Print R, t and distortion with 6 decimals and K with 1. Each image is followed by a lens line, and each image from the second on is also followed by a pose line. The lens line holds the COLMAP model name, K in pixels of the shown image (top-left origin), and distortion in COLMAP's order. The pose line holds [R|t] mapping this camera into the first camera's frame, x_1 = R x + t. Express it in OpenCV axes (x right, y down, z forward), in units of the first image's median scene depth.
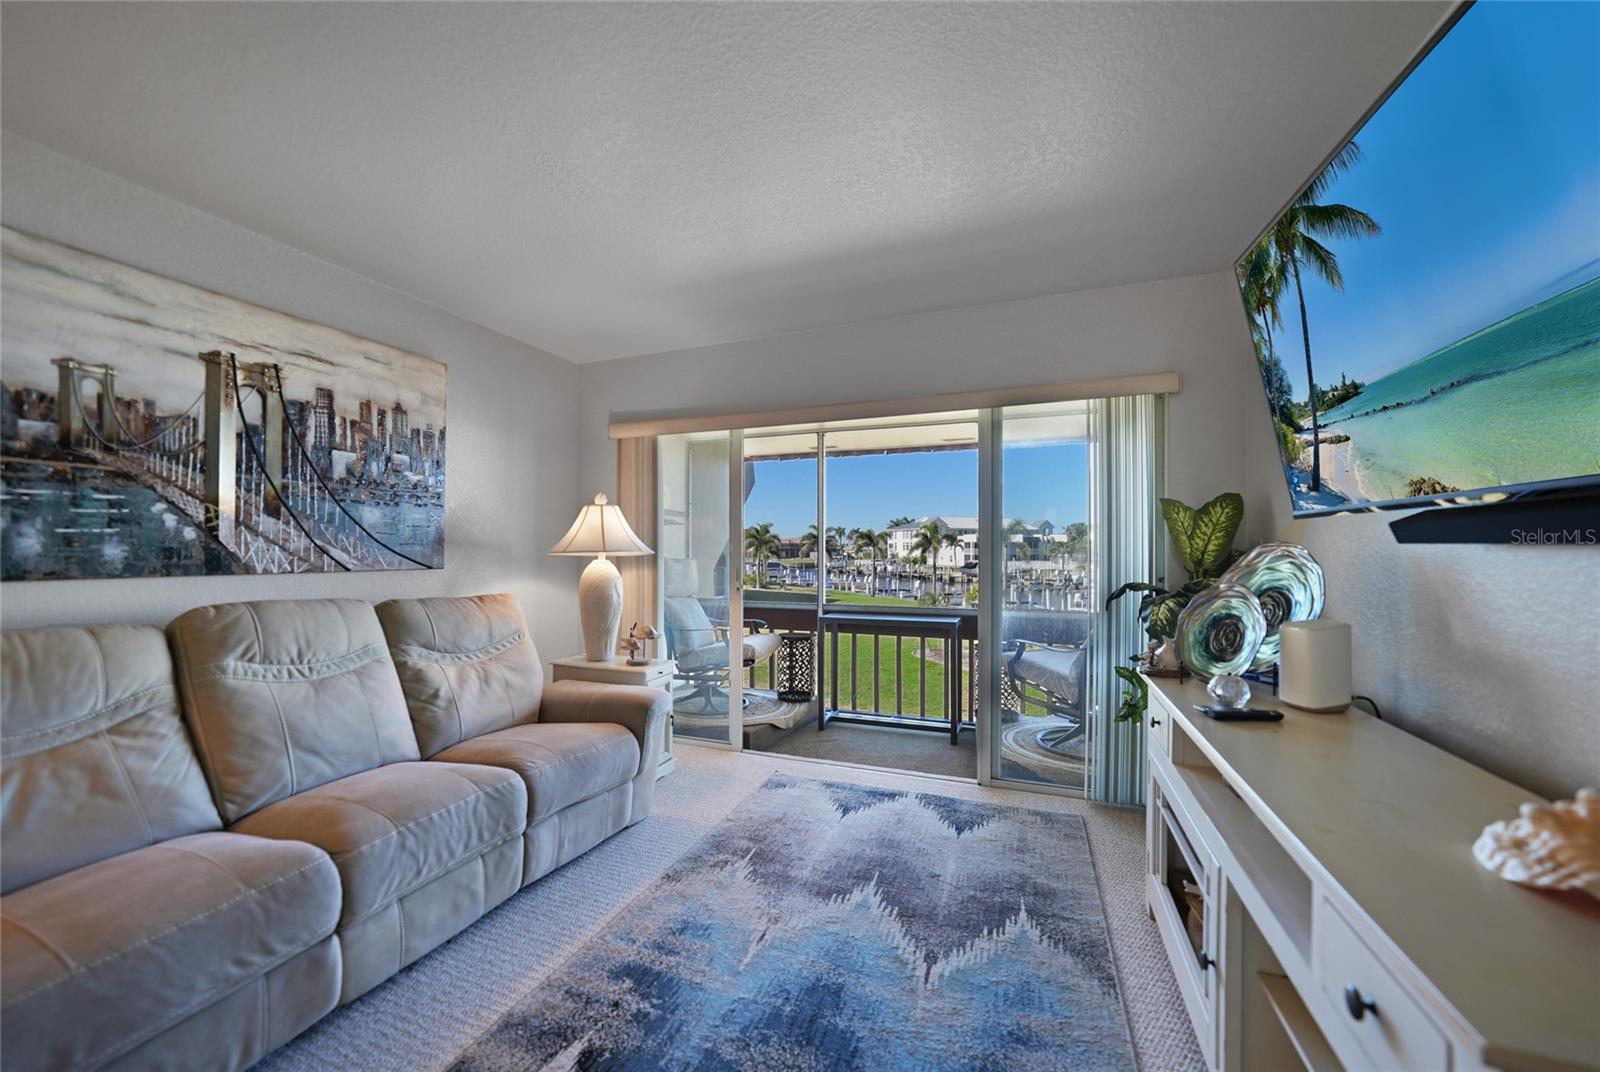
lens RADIAL K [[577.5, 0, 782.1], [0, 577.5, 556.7], [0, 0, 1]] dist [-0.023307, 0.006152]
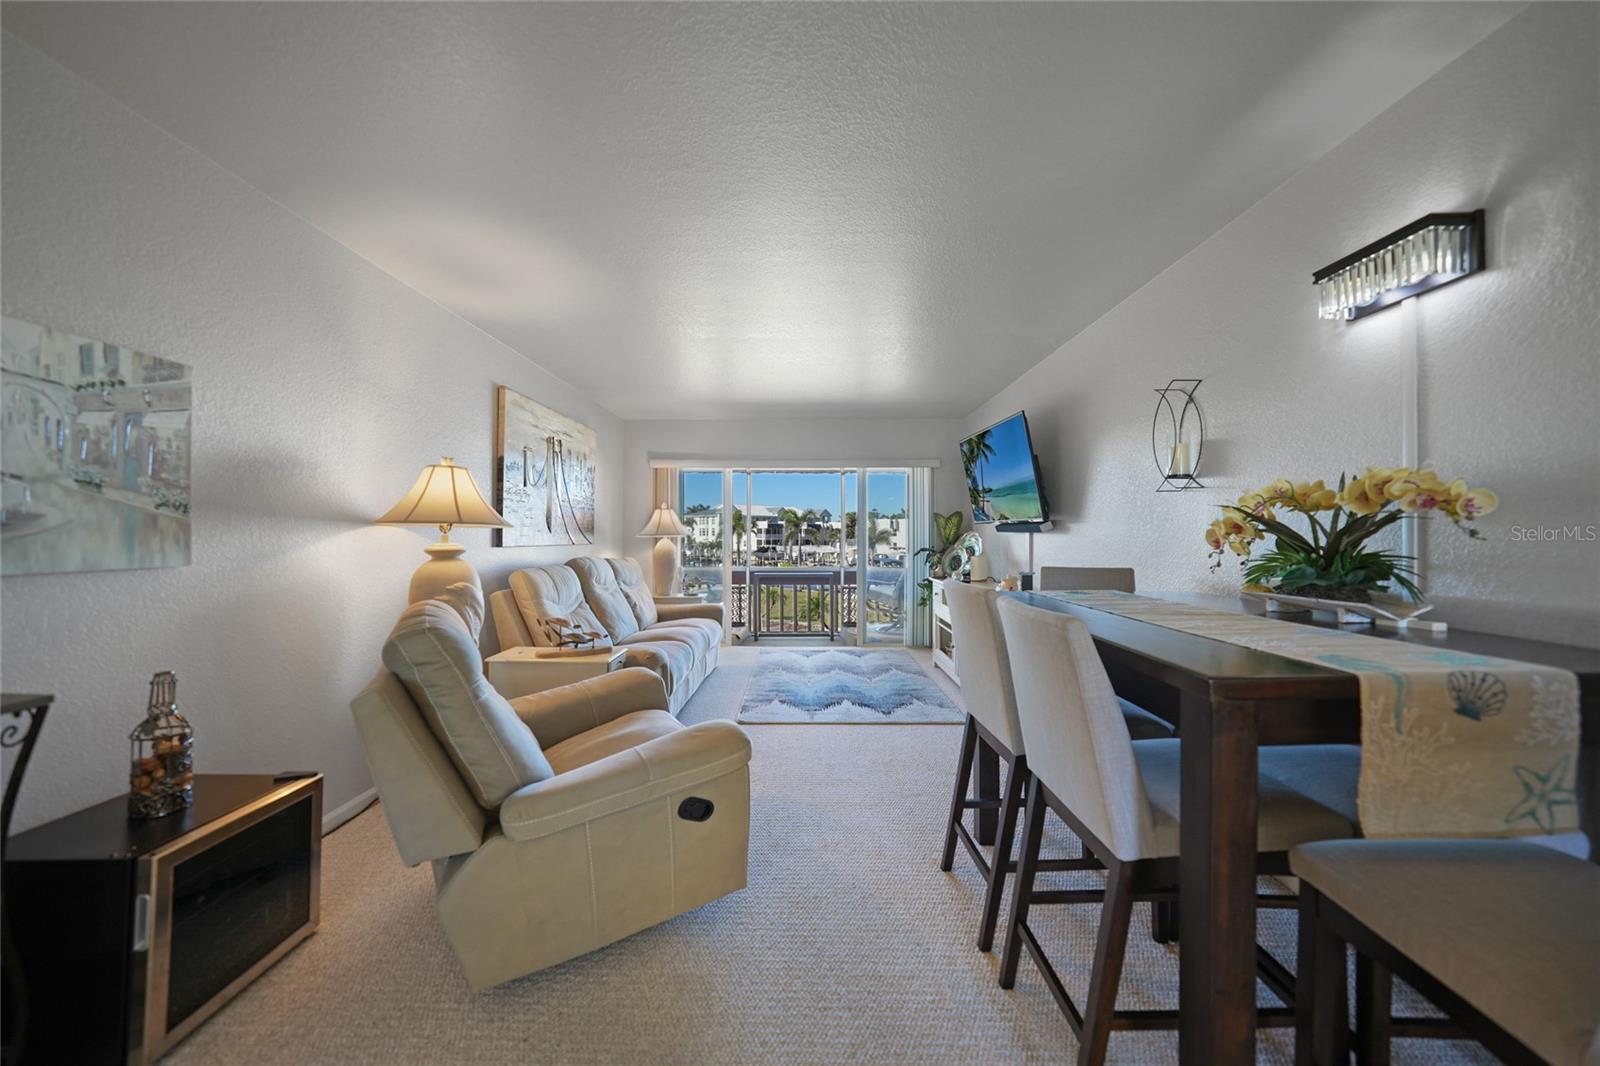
lens RADIAL K [[577.5, 0, 796.4], [0, 577.5, 533.7], [0, 0, 1]] dist [-0.023307, 0.006152]
pose [[0.927409, 0.003205, 0.374035, -0.832778], [0.002490, 0.999888, -0.014742, 0.023558], [-0.374041, 0.014603, 0.927297, -1.097438]]
